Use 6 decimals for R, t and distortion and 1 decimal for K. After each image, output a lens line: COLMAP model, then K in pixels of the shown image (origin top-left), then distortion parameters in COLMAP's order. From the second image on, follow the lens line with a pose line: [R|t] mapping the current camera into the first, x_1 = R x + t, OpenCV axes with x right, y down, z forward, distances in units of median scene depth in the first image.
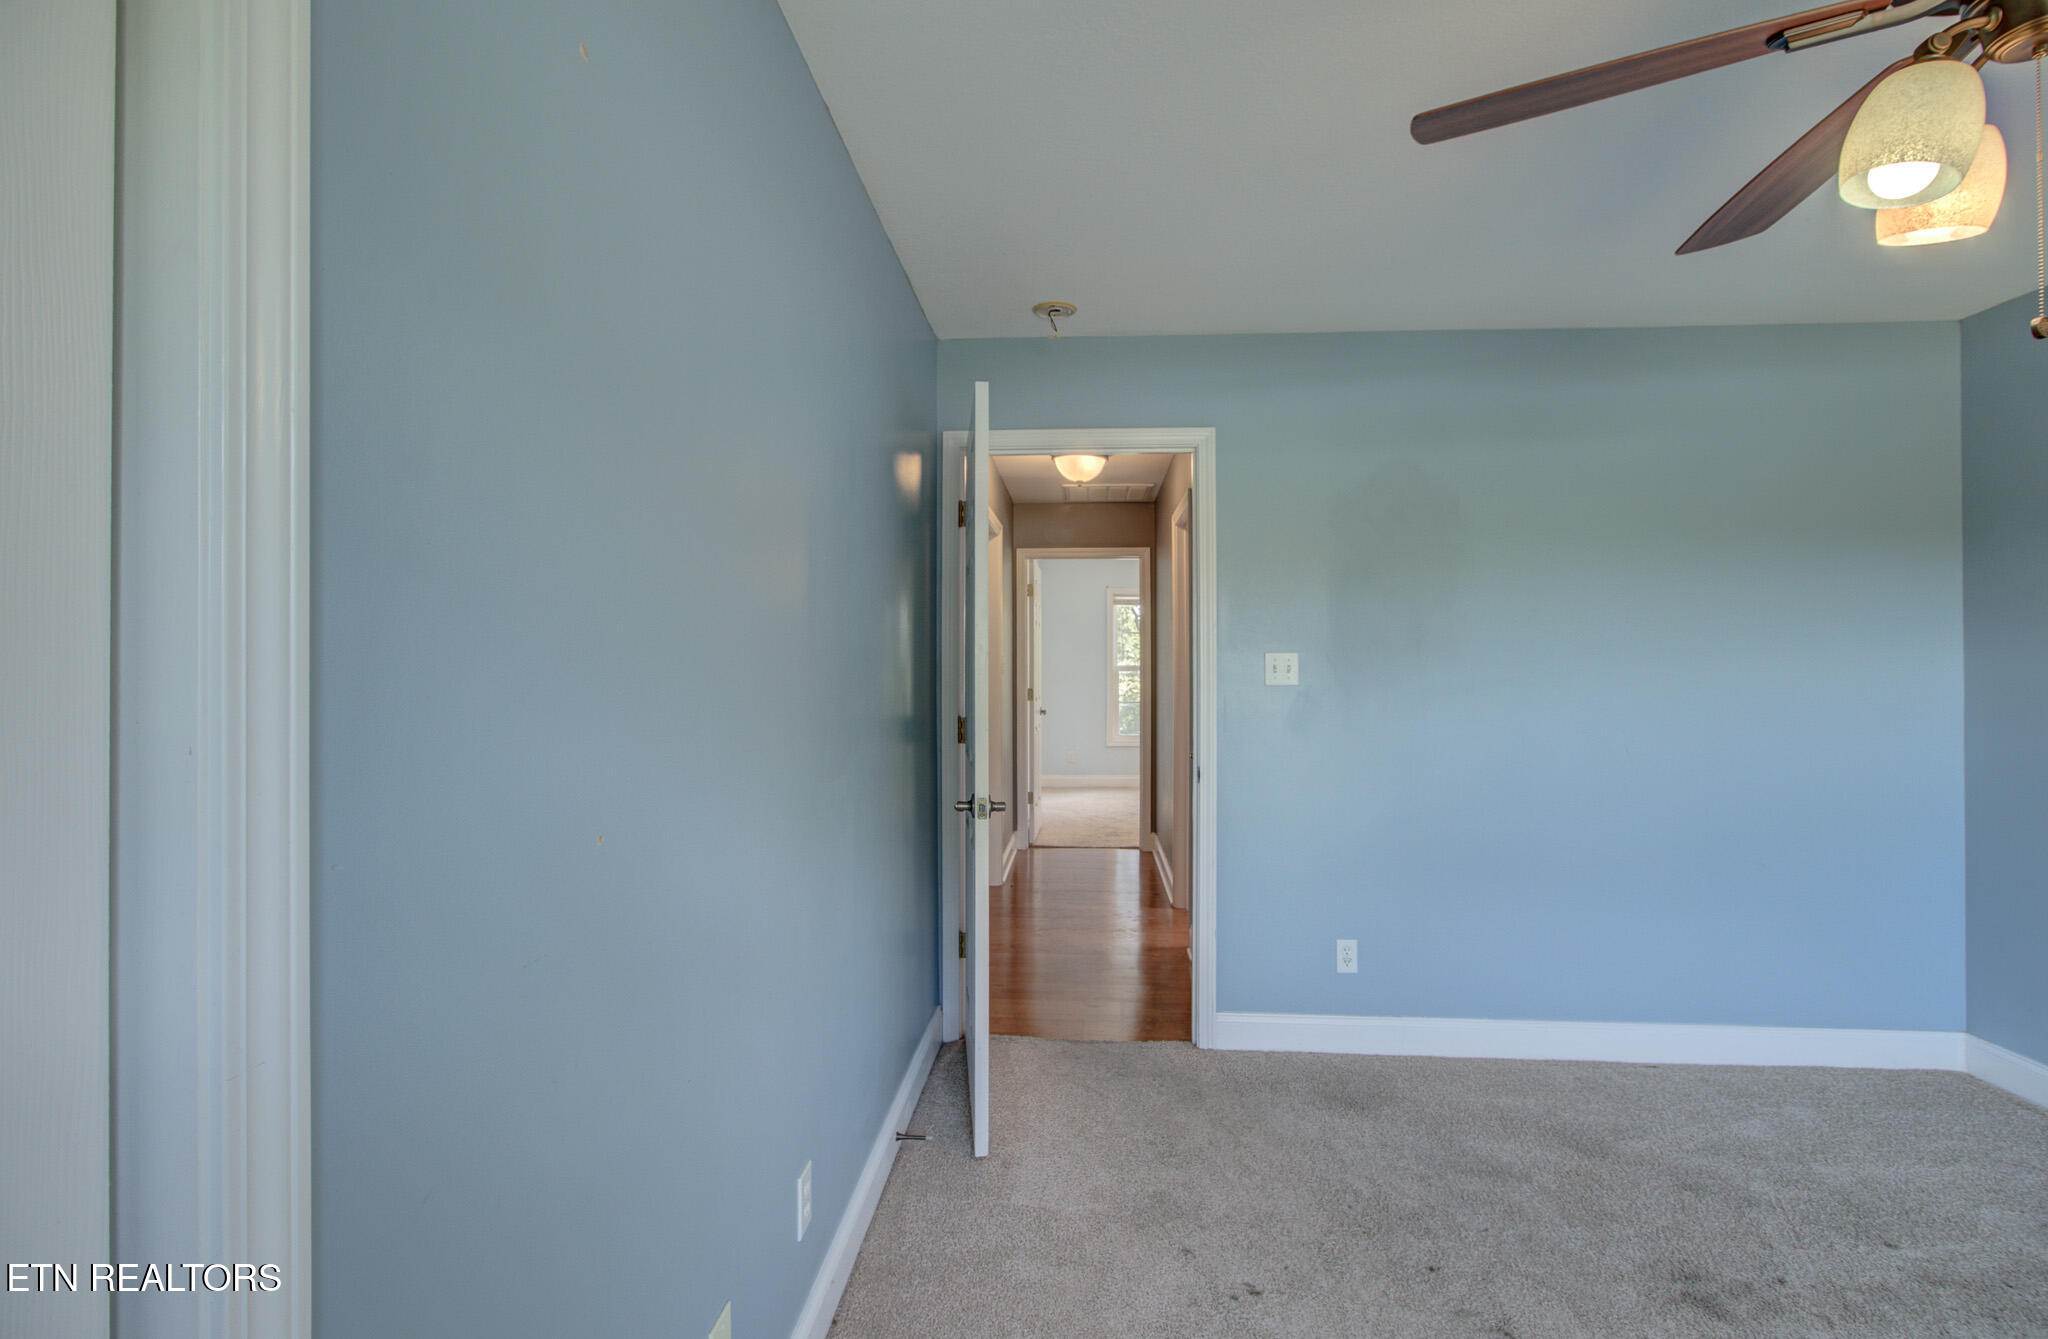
lens RADIAL K [[958.2, 0, 1048.3], [0, 958.2, 661.8], [0, 0, 1]] dist [-0.001620, 0.001859]
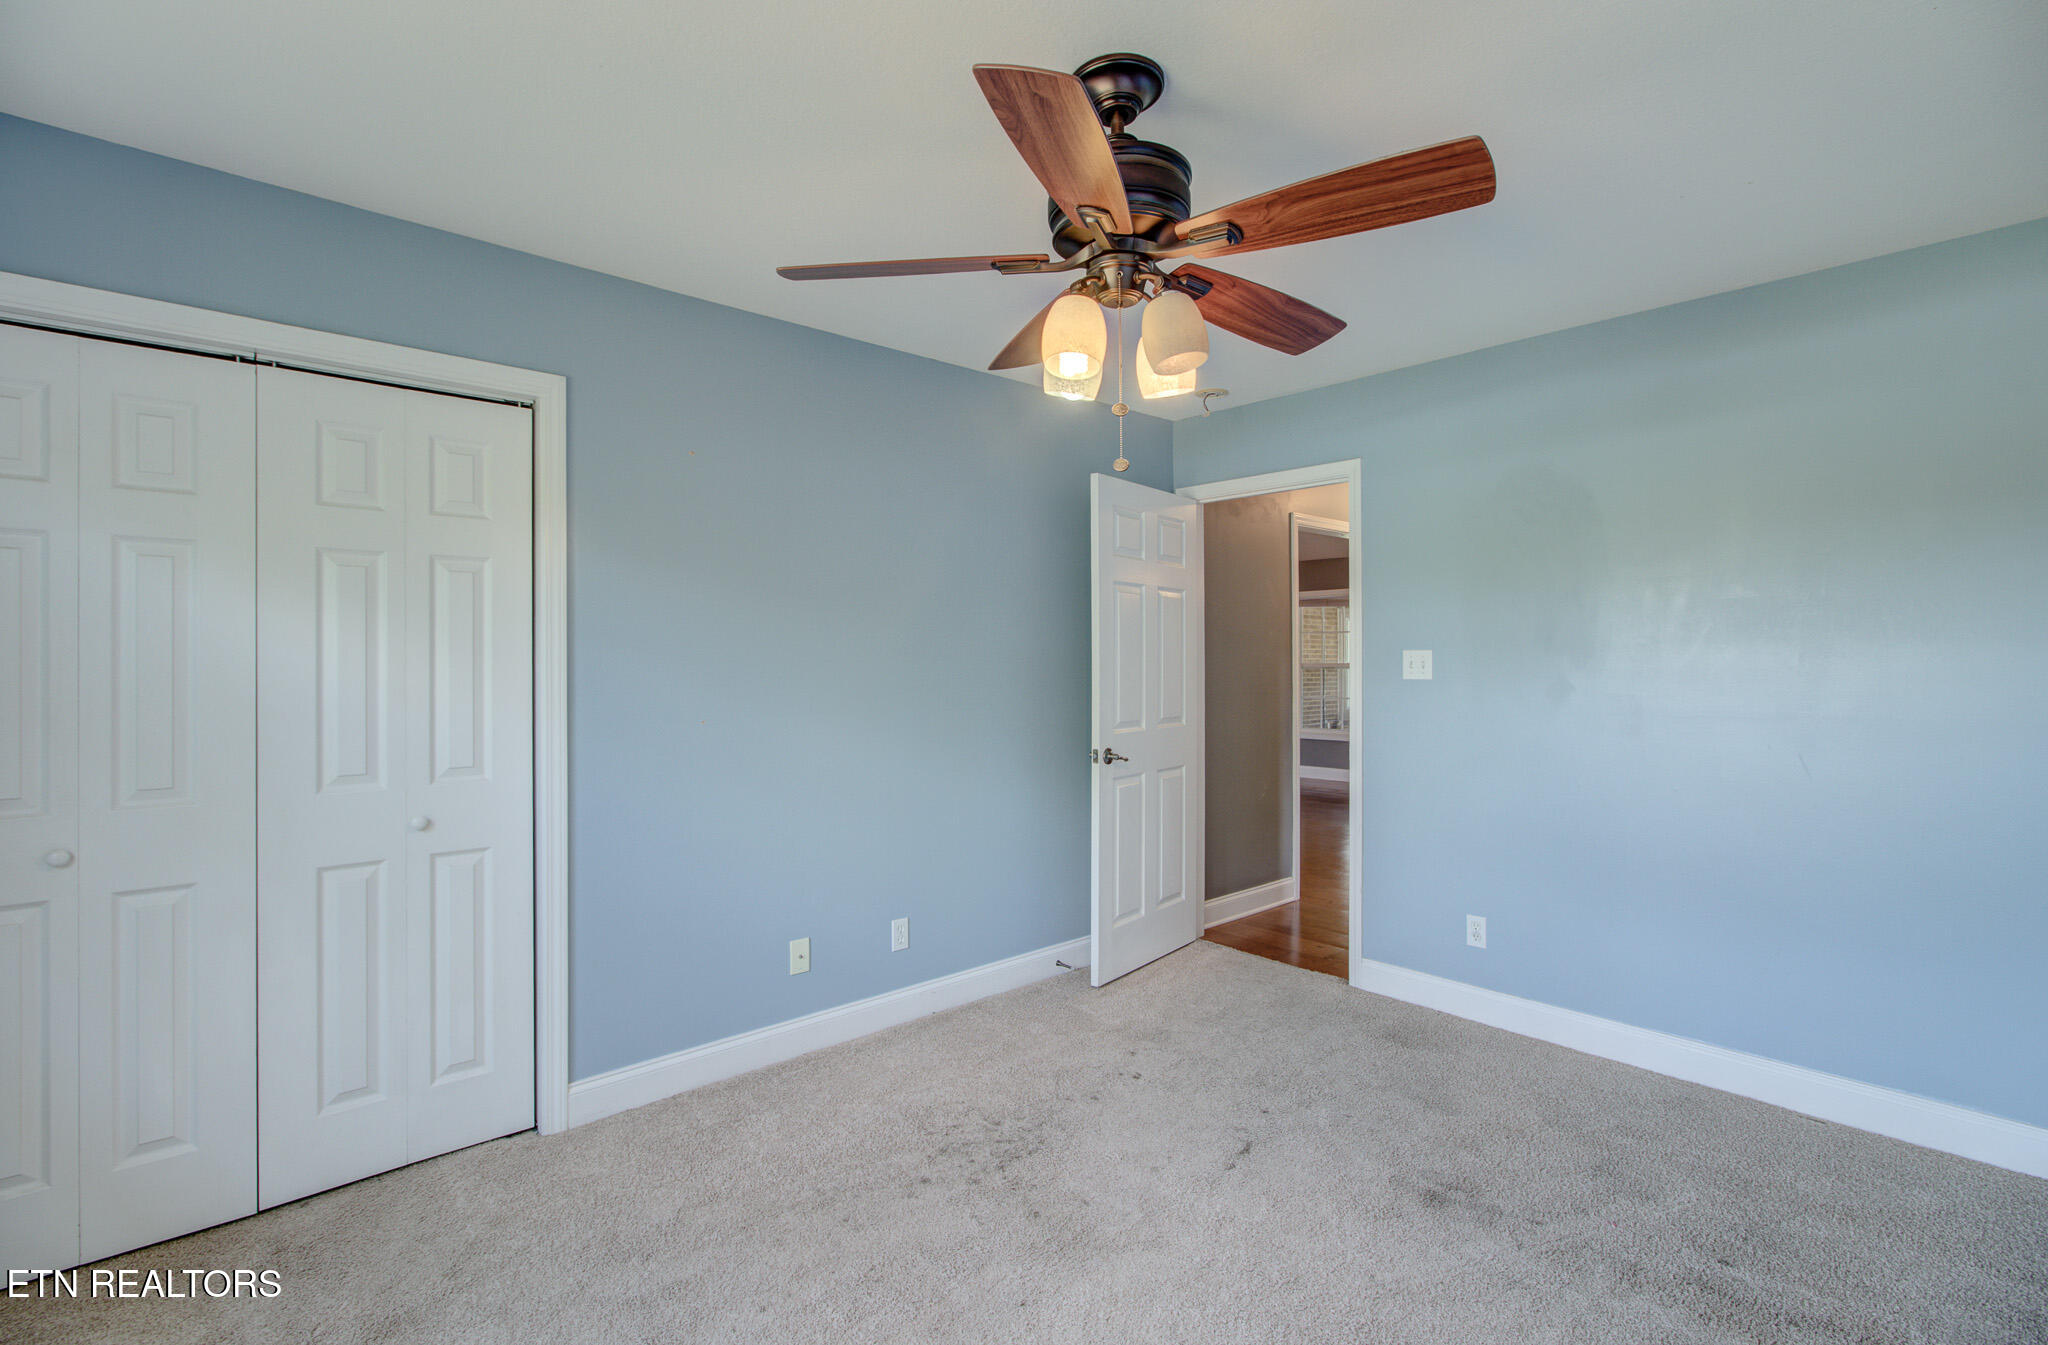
lens RADIAL K [[958.2, 0, 1048.3], [0, 958.2, 664.8], [0, 0, 1]] dist [-0.001620, 0.001859]
pose [[0.722255, 0.000129, -0.691626, 0.716486], [0.002426, 0.999993, 0.002719, 0.003720], [0.691622, -0.003642, 0.722250, -0.110123]]
